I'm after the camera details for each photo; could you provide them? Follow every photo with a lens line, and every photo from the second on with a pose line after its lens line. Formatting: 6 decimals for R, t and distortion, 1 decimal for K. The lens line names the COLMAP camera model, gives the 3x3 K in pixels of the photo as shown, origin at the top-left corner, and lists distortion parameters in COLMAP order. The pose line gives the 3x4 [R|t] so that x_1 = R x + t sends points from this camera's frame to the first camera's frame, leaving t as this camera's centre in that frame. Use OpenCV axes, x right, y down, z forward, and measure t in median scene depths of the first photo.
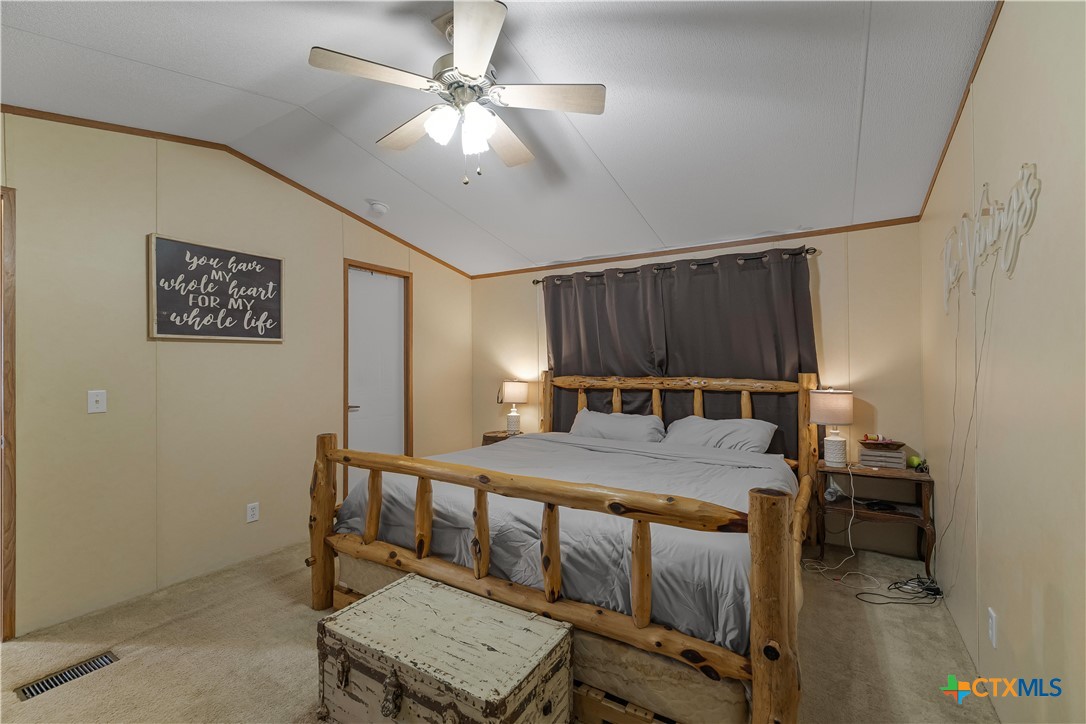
lens RADIAL K [[467.0, 0, 543.2], [0, 467.0, 365.4], [0, 0, 1]] dist [0.003618, 0.000831]
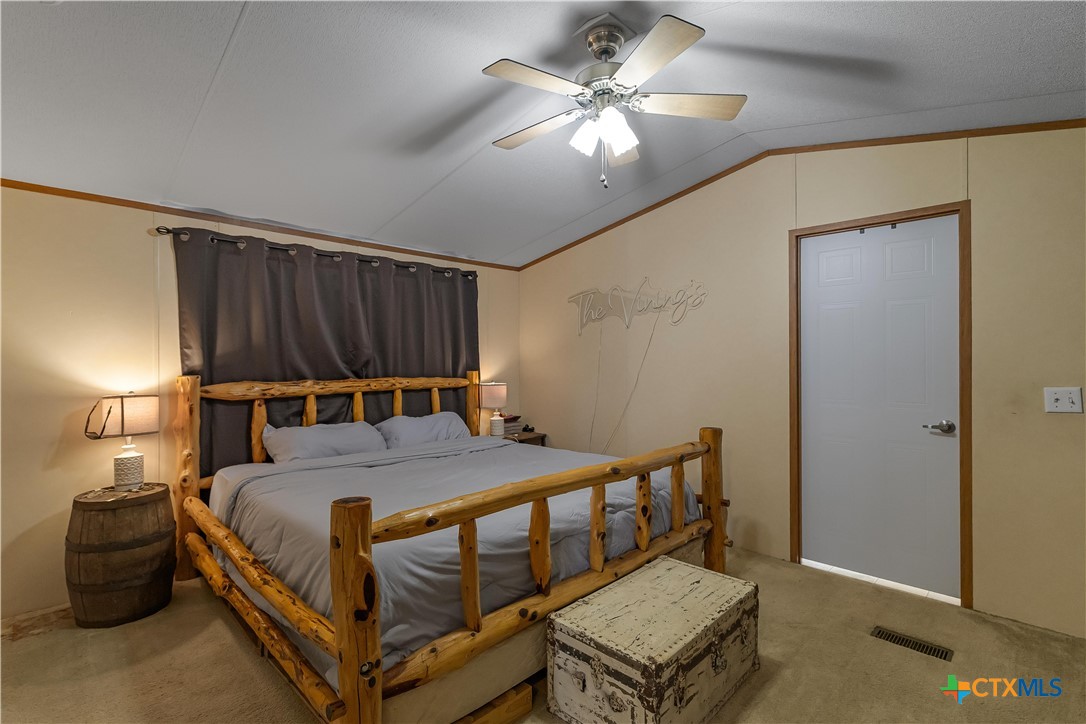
lens RADIAL K [[498.5, 0, 542.1], [0, 498.5, 360.1], [0, 0, 1]] dist [-0.003772, -0.000031]
pose [[0.234611, 0.006847, 0.972065, -0.654404], [0.008814, 0.999919, -0.009171, 0.000815], [-0.972049, 0.010719, 0.234531, 0.458294]]
